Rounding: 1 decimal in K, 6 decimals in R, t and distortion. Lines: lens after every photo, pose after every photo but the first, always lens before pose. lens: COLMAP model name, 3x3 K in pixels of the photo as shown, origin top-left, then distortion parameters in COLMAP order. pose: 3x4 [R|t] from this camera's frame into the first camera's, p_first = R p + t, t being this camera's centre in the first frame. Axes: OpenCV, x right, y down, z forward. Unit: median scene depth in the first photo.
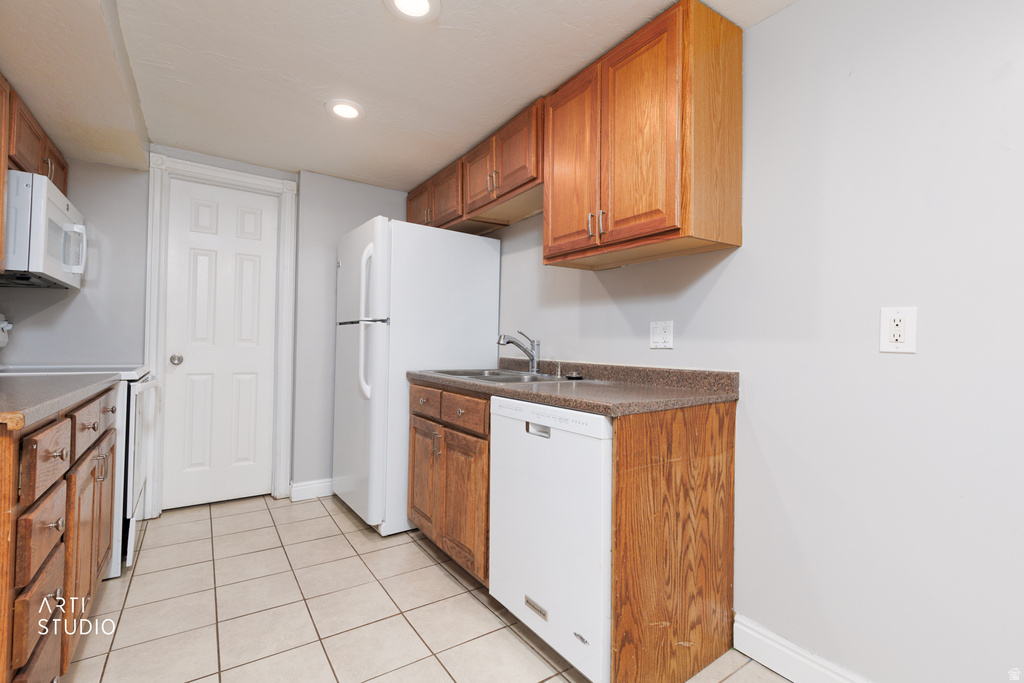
lens RADIAL K [[456.3, 0, 514.2], [0, 456.3, 340.4], [0, 0, 1]] dist [0.002273, 0.000126]
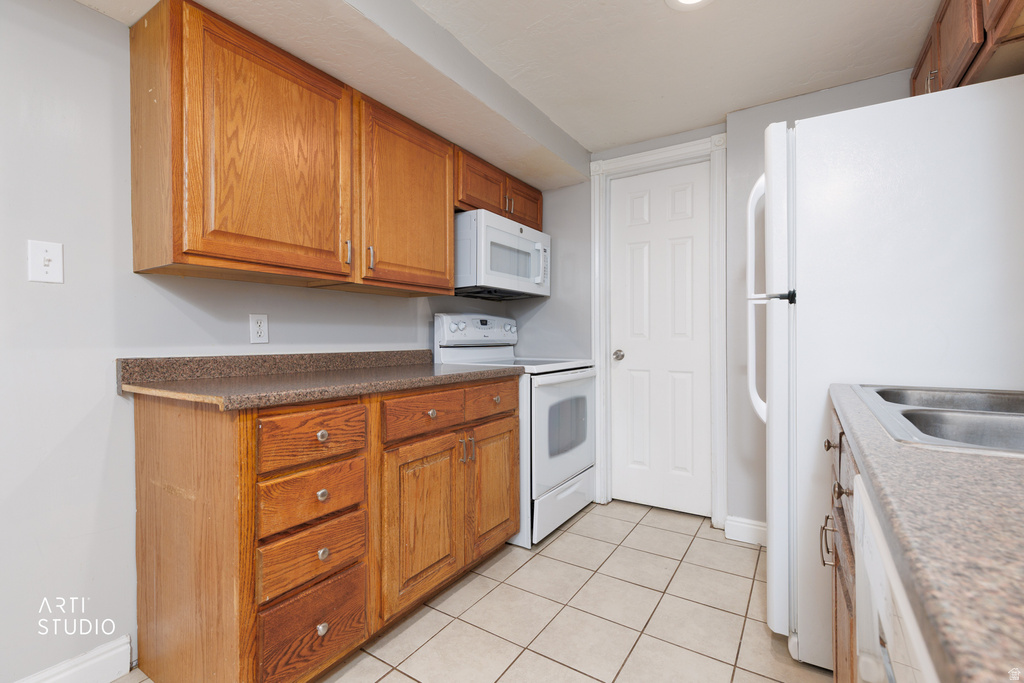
lens RADIAL K [[456.3, 0, 513.6], [0, 456.3, 339.2], [0, 0, 1]] dist [0.002273, 0.000126]
pose [[0.394038, -0.016596, -0.918945, 0.136397], [0.023306, 0.999696, -0.008061, 0.011305], [0.918799, -0.018240, 0.394304, 0.483761]]
